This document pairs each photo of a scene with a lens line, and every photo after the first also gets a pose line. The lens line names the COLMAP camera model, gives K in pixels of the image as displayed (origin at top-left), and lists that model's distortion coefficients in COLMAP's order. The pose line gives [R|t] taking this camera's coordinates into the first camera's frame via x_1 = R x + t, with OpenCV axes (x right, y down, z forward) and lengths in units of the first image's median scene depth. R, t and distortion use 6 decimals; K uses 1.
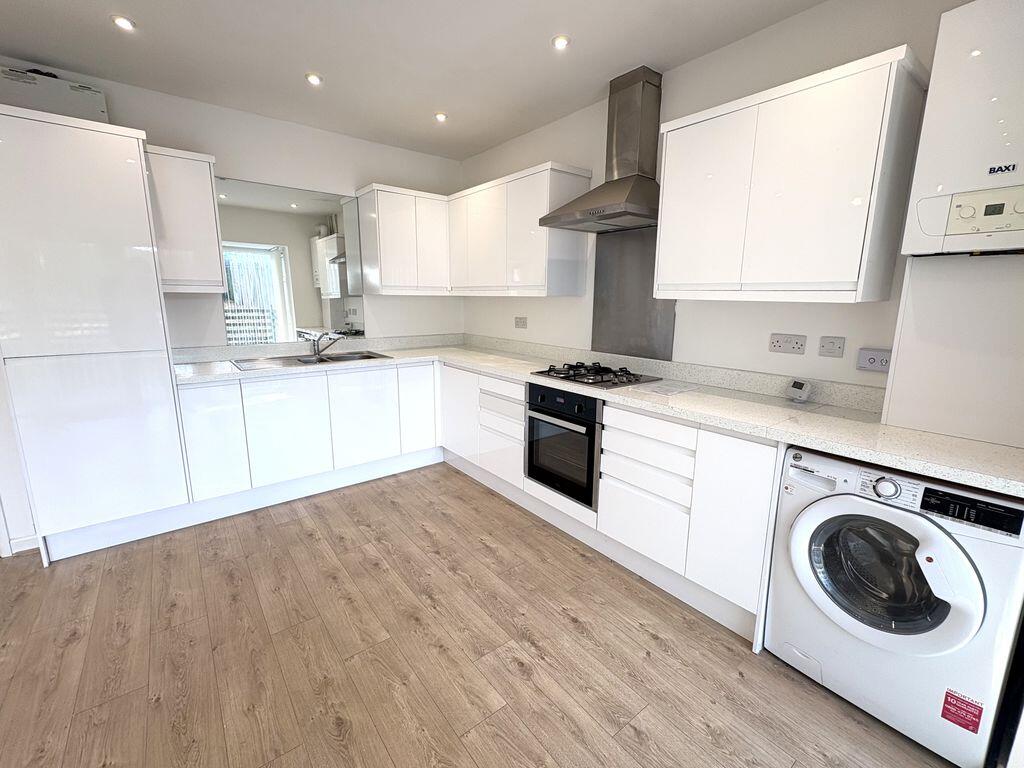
lens RADIAL K [[430.4, 0, 512.0], [0, 430.4, 384.0], [0, 0, 1]] dist [-0.000160, 0.000339]
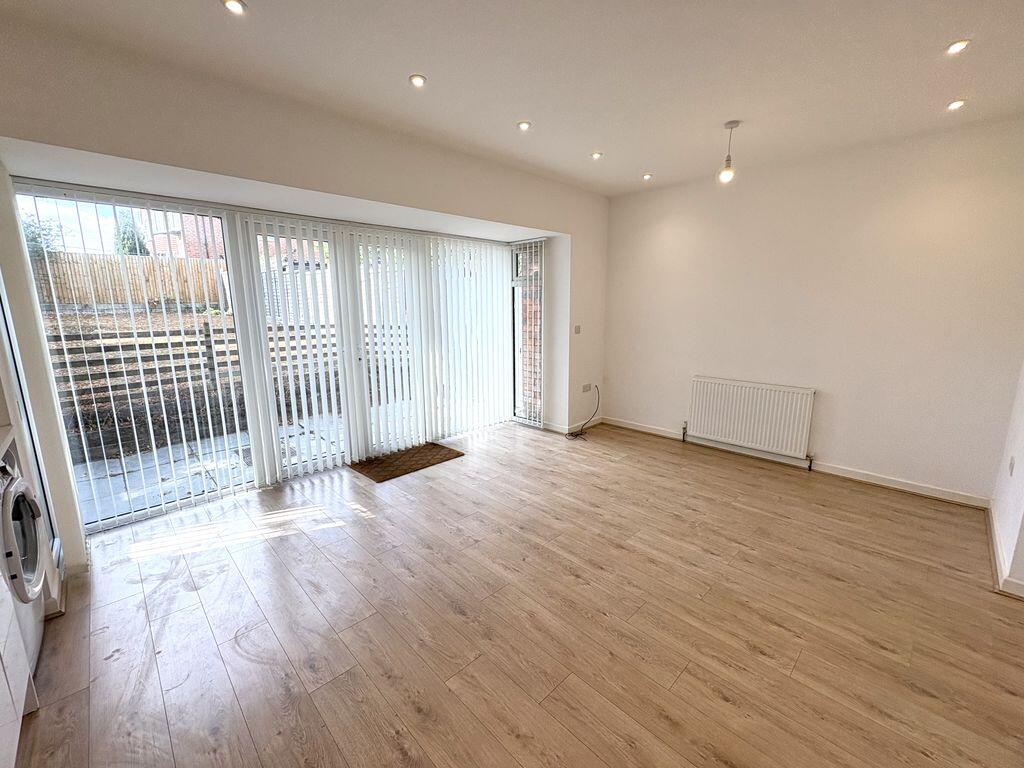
lens RADIAL K [[423.2, 0, 514.2], [0, 423.2, 380.8], [0, 0, 1]] dist [-0.000277, 0.000065]
pose [[-0.993583, 0.017789, -0.111696, -0.272901], [-0.024353, 0.930741, 0.364866, -0.289847], [0.110451, 0.365245, -0.924336, 1.304214]]
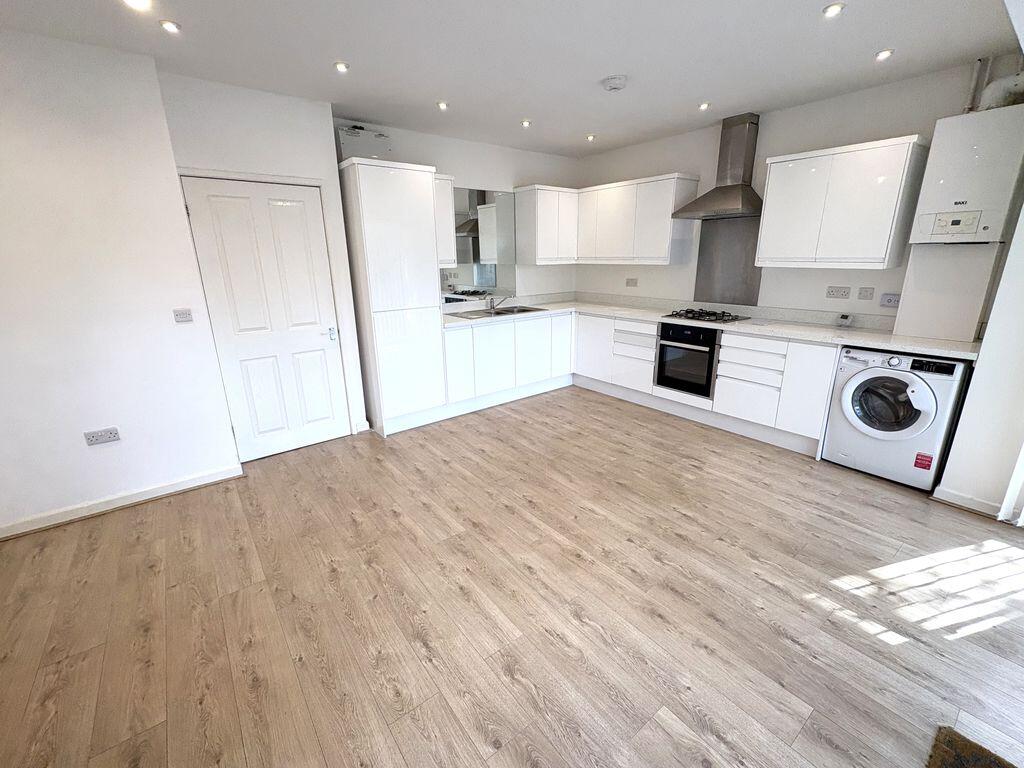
lens RADIAL K [[423.2, 0, 514.2], [0, 423.2, 380.8], [0, 0, 1]] dist [-0.000277, 0.000065]
pose [[0.999687, -0.021618, -0.012590, -0.554419], [0.022681, 0.995544, 0.091533, 0.063065], [0.010556, -0.091790, 0.995722, -0.625493]]
